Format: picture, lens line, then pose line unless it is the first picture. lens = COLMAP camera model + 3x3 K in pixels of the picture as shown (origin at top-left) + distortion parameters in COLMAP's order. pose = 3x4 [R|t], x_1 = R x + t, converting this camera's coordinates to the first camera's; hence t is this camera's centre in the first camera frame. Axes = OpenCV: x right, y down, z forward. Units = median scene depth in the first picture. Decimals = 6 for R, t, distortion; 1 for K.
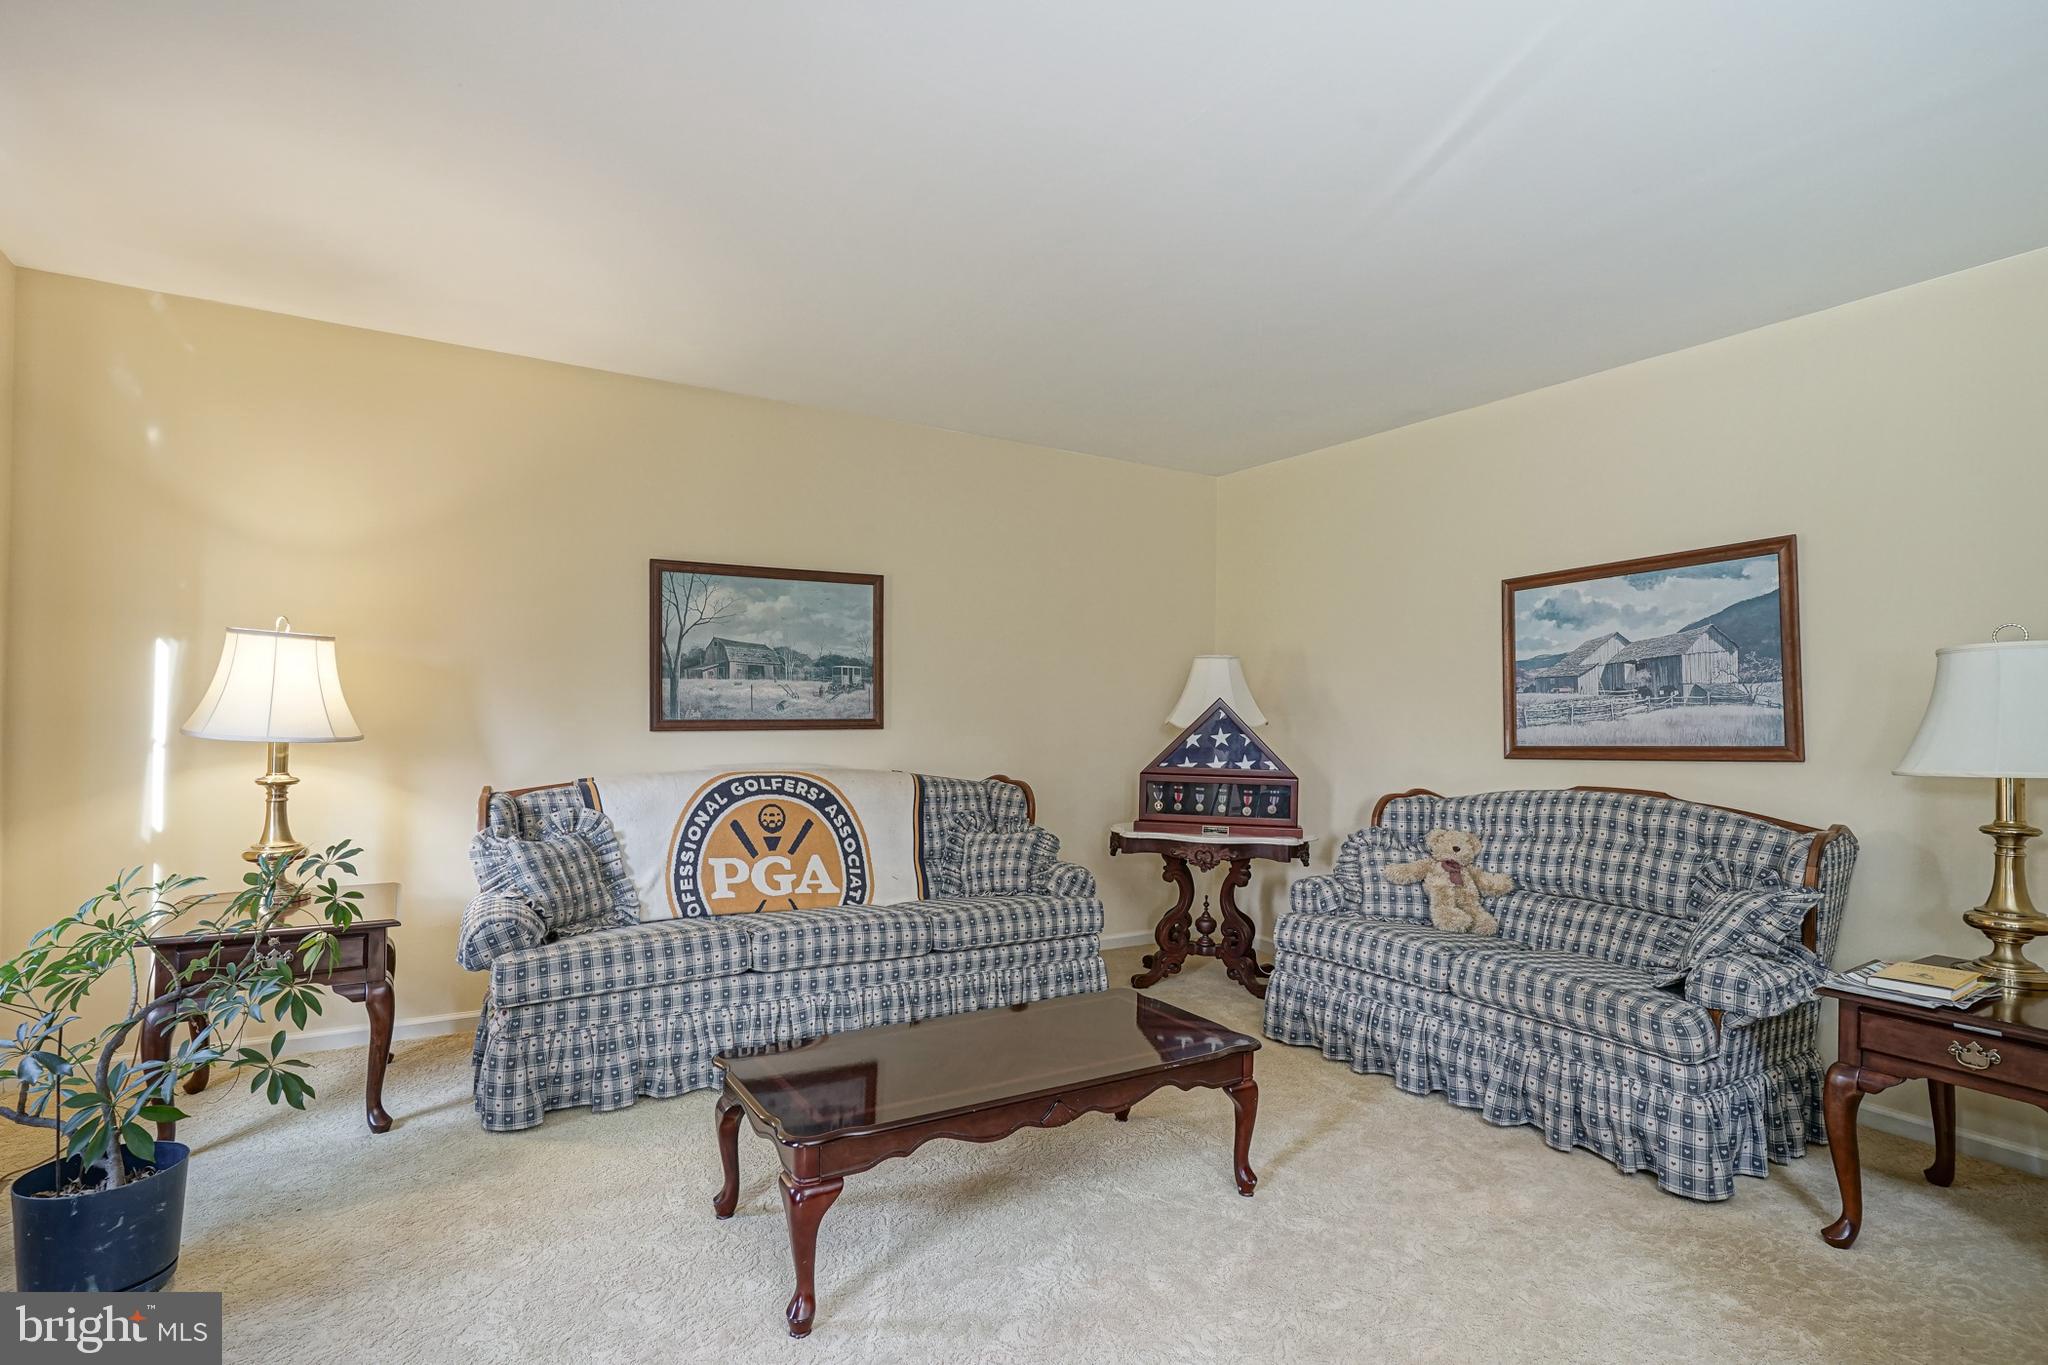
lens RADIAL K [[978.5, 0, 1021.4], [0, 978.5, 694.9], [0, 0, 1]] dist [-0.003415, 0.003212]
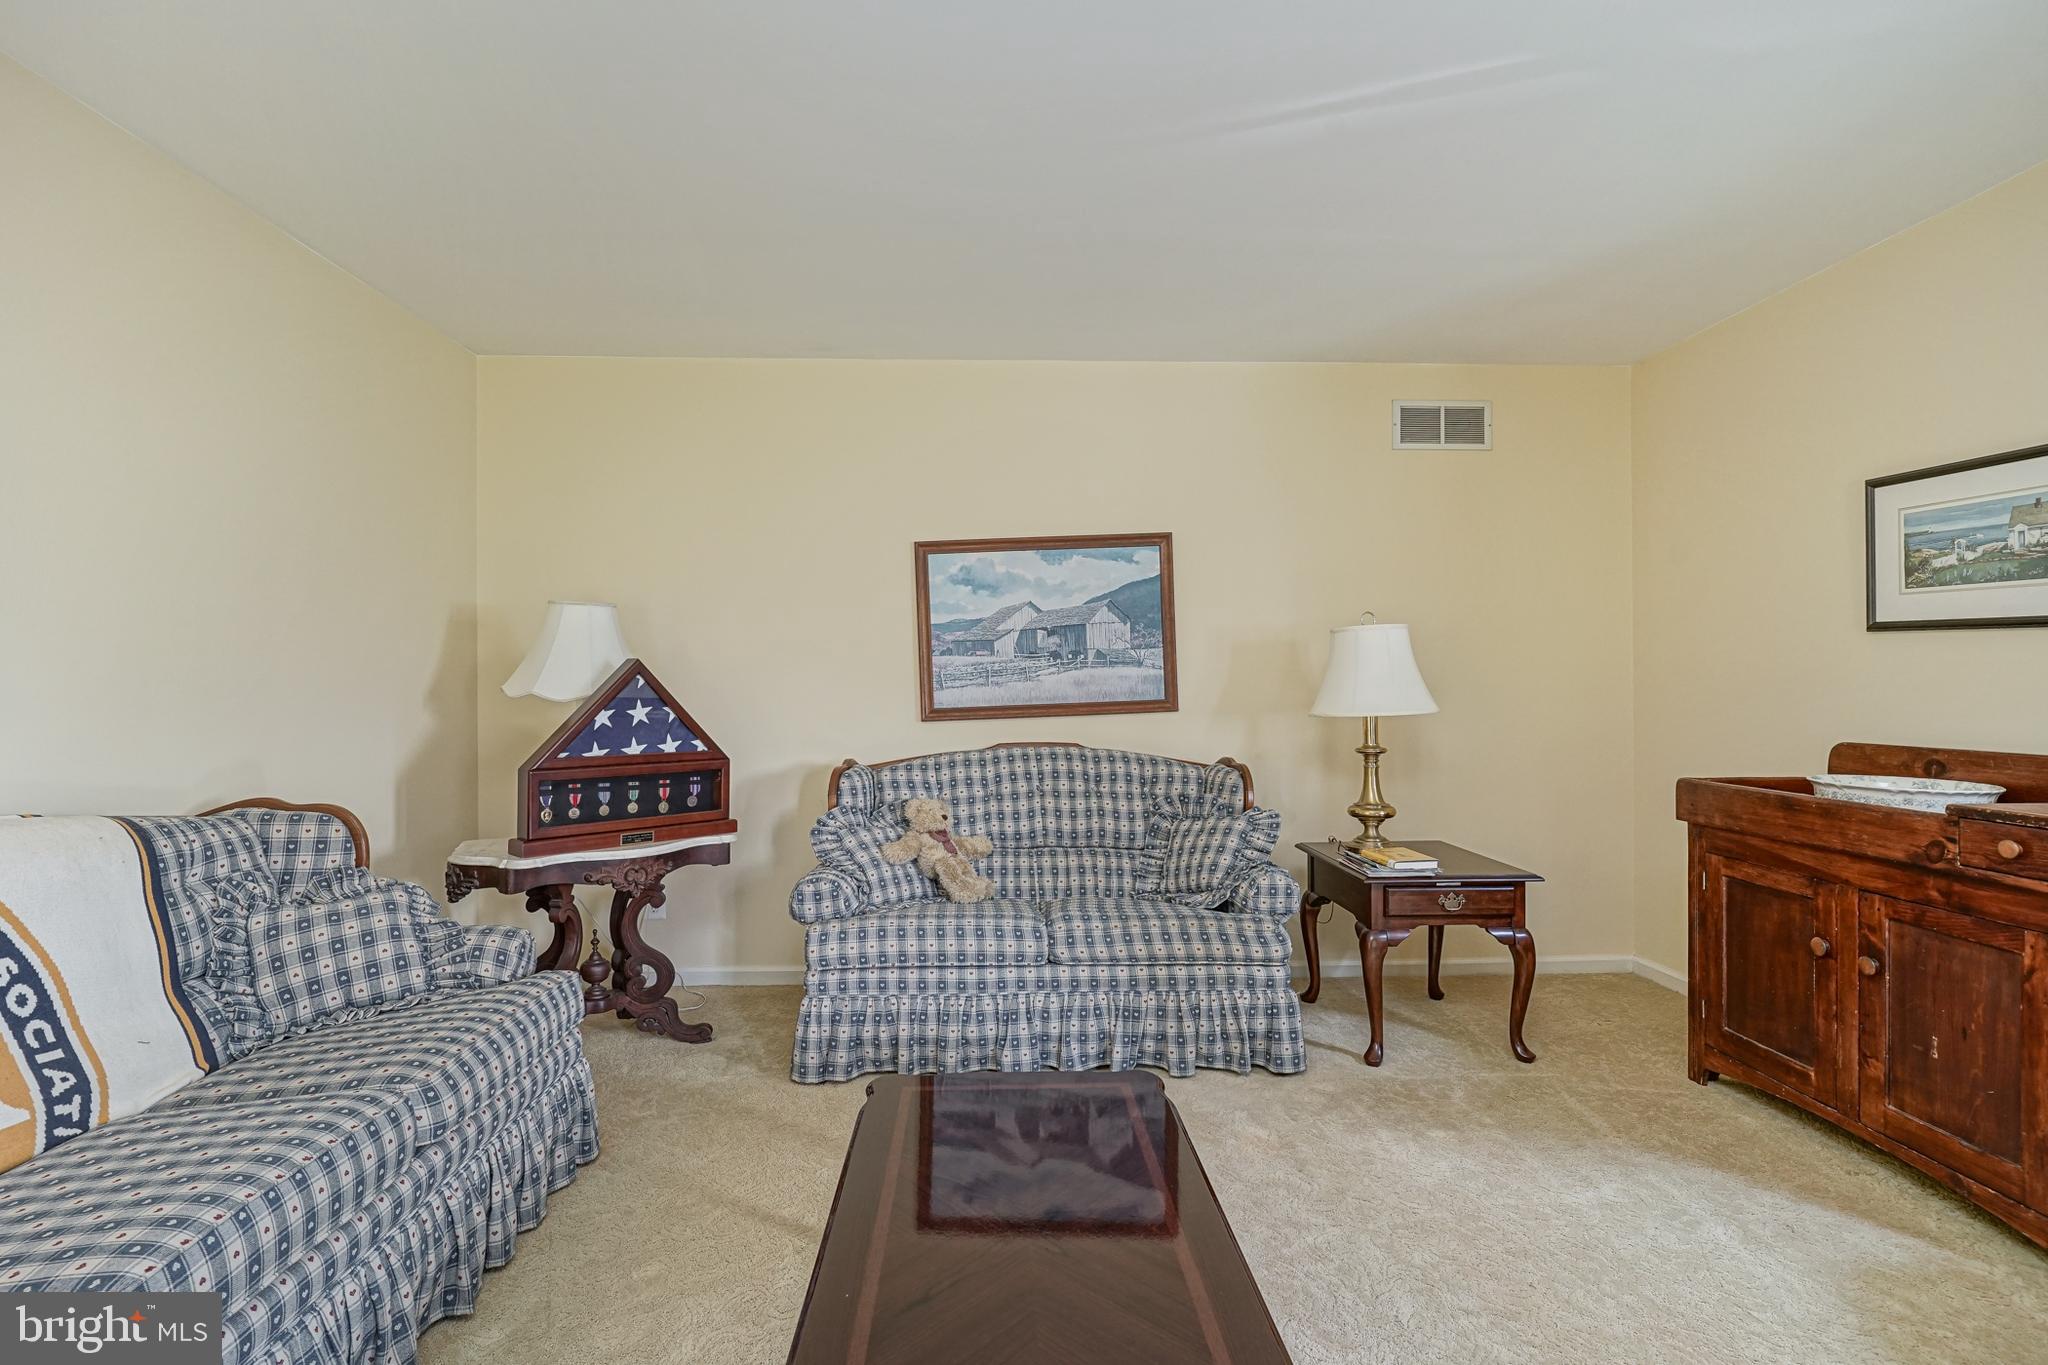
lens RADIAL K [[978.5, 0, 1036.9], [0, 978.5, 678.1], [0, 0, 1]] dist [-0.003415, 0.003212]
pose [[0.507383, -0.010300, 0.861659, -0.349282], [-0.004581, 0.999882, 0.014650, 0.006503], [-0.861708, -0.011381, 0.507276, 0.450773]]
